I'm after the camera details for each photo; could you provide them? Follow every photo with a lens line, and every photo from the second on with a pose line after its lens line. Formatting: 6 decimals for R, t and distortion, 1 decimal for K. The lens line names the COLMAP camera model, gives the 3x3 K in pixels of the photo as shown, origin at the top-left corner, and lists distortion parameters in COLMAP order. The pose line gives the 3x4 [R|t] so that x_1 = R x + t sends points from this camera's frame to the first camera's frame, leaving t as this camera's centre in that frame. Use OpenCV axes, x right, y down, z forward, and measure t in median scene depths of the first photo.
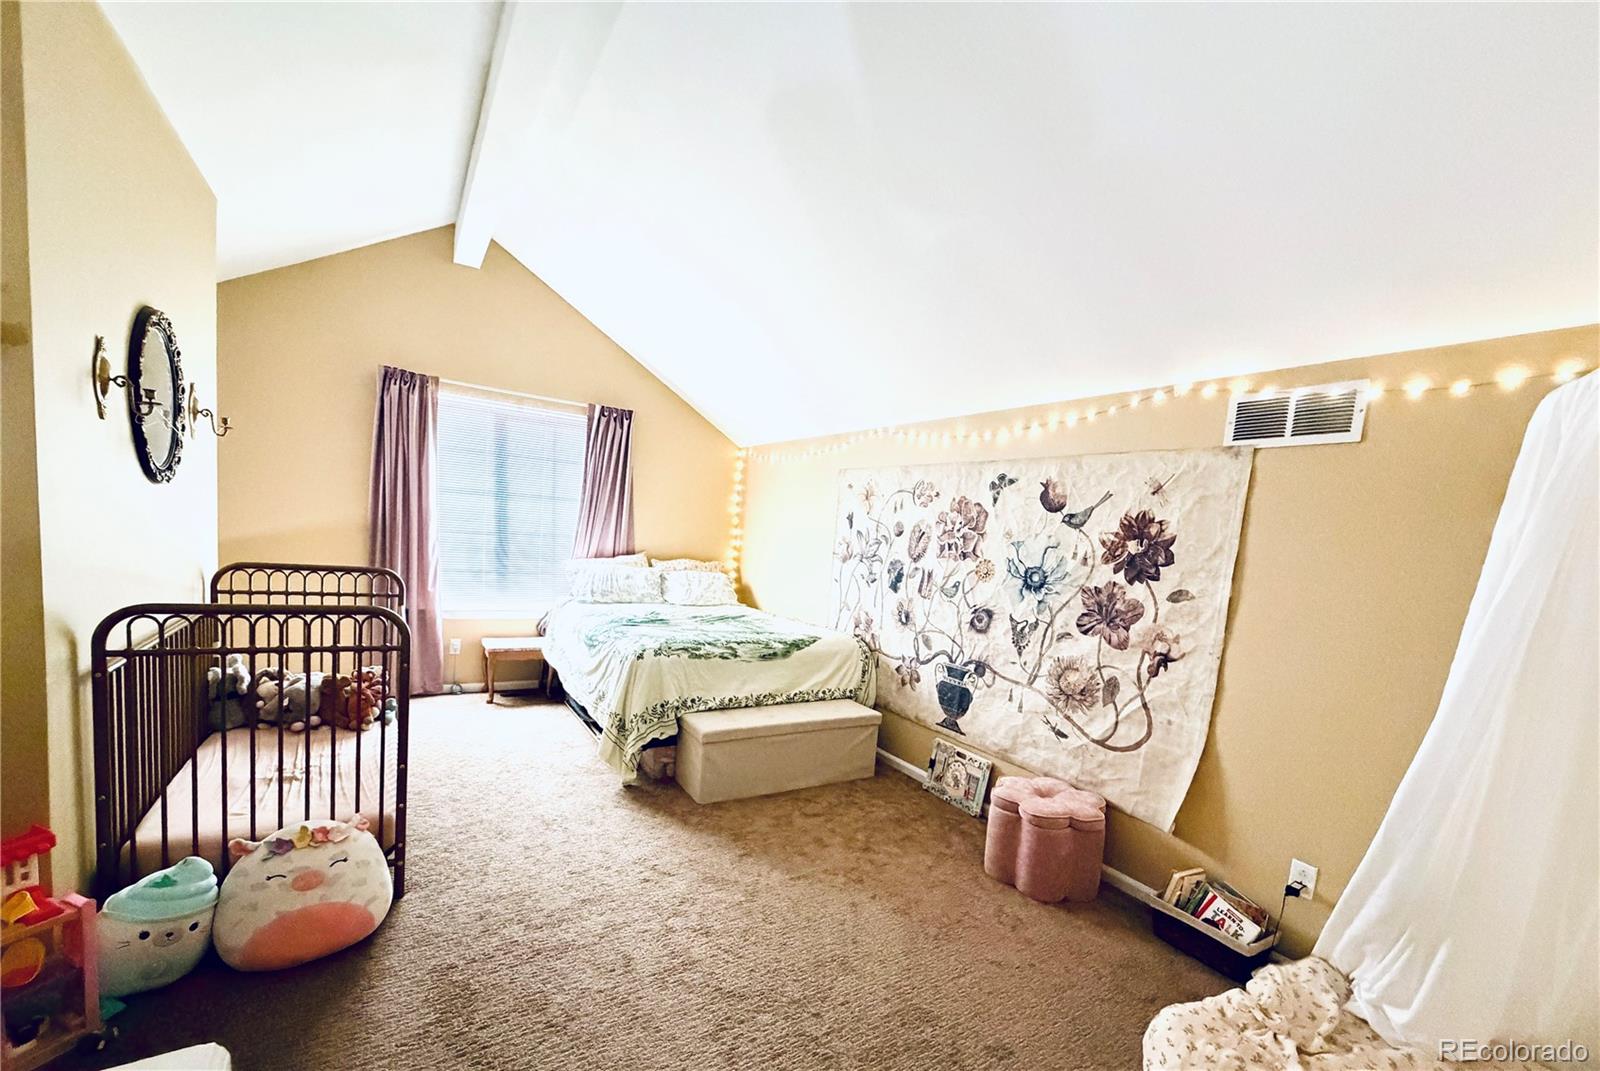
lens RADIAL K [[639.1, 0, 799.8], [0, 639.1, 597.2], [0, 0, 1]] dist [0.000471, -0.000027]
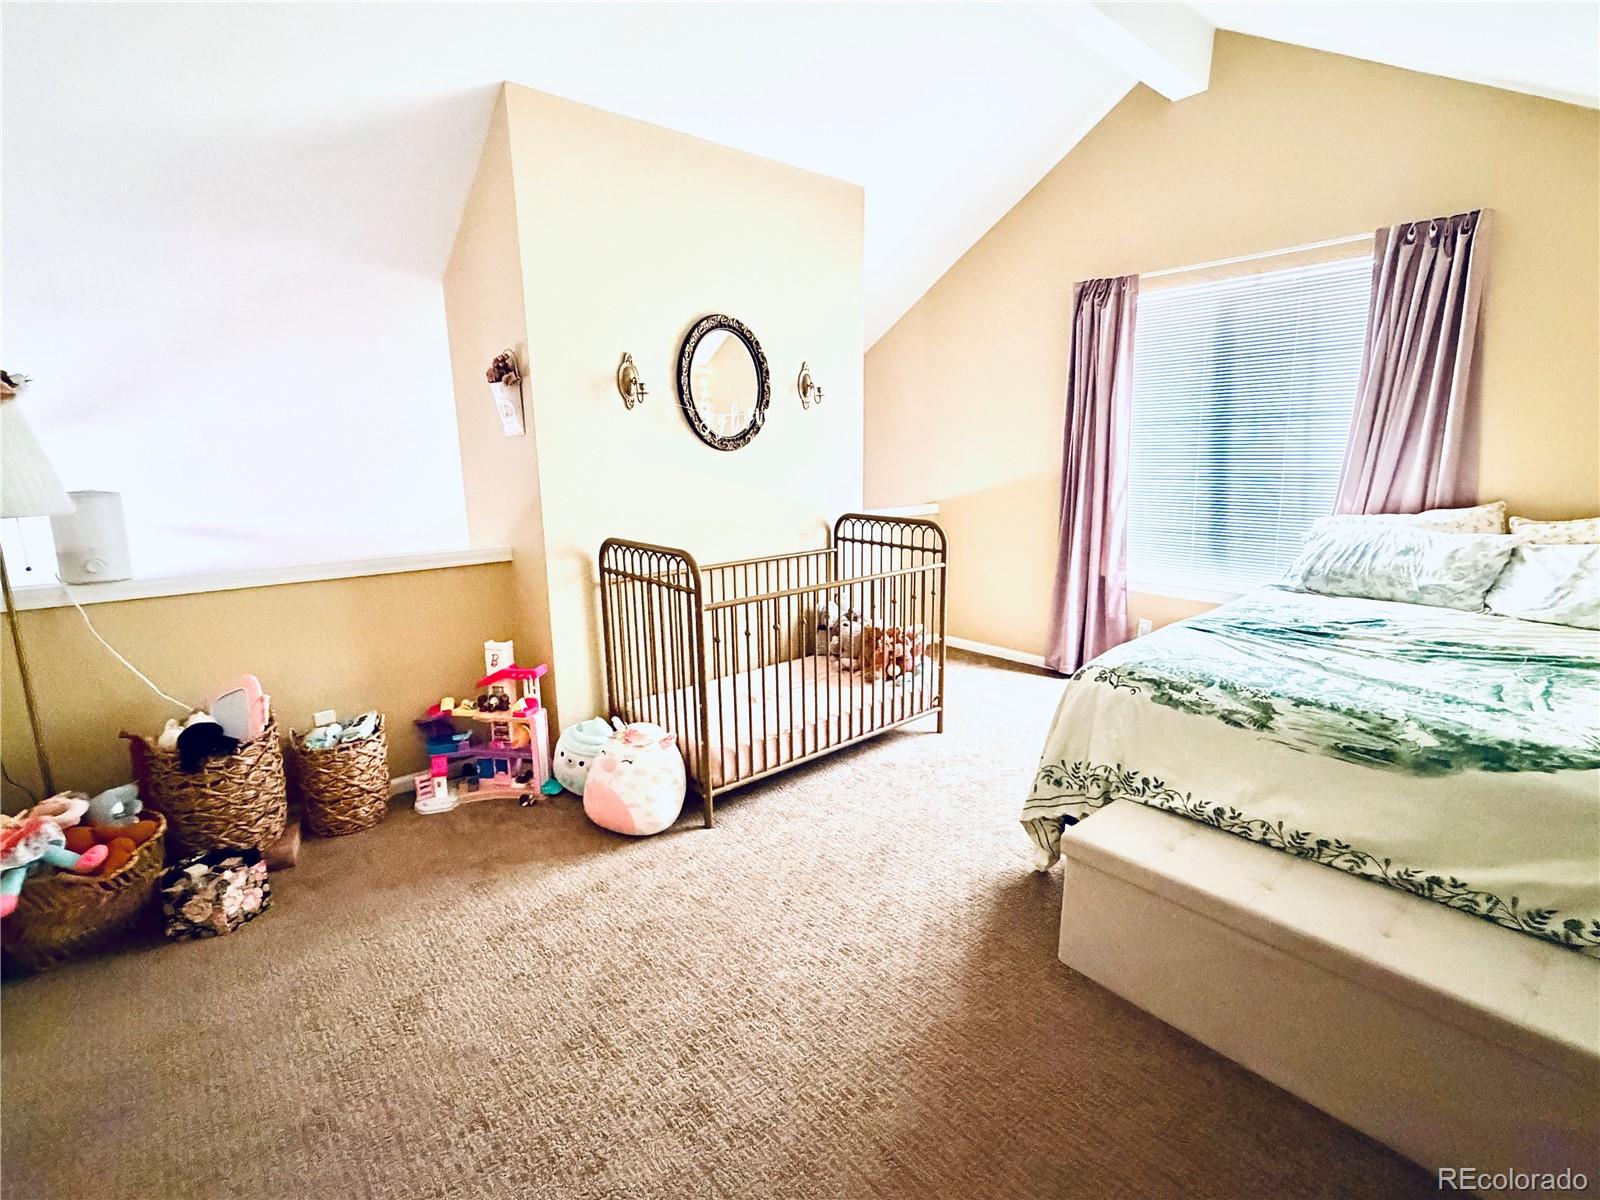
lens RADIAL K [[750.9, 0, 800.0], [0, 750.9, 600.0], [0, 0, 1]] dist [0.000369, -0.000076]
pose [[0.144652, 0.113211, -0.982985, 0.345170], [-0.070489, 0.992088, 0.103887, -0.026863], [0.986969, 0.054262, 0.151487, 0.564125]]
